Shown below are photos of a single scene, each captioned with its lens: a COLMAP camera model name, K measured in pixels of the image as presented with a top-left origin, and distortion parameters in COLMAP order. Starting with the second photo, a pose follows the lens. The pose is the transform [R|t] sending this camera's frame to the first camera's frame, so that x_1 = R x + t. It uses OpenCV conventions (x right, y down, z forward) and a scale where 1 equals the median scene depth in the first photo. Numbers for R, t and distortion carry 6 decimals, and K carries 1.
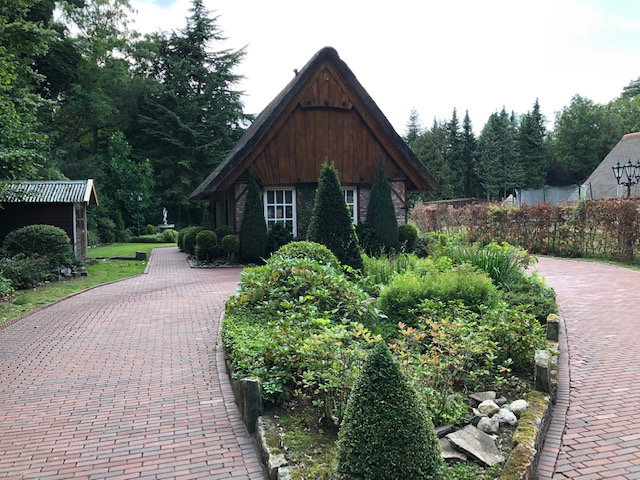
lens RADIAL K [[523.2, 0, 319.8], [0, 523.2, 236.7], [0, 0, 1]] dist [0.012101, 0.001431]
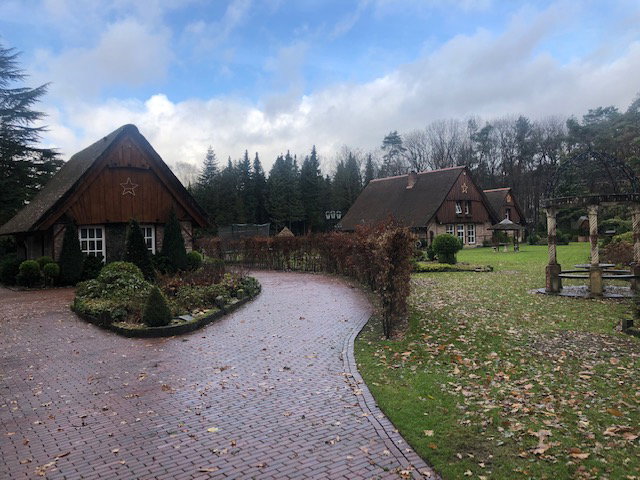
lens RADIAL K [[523.2, 0, 319.8], [0, 523.2, 236.7], [0, 0, 1]] dist [0.012101, 0.001431]
pose [[0.933109, -0.010675, 0.359435, -0.015326], [0.031140, 0.998203, -0.051195, 0.014563], [-0.358243, 0.058963, 0.931765, -0.381001]]
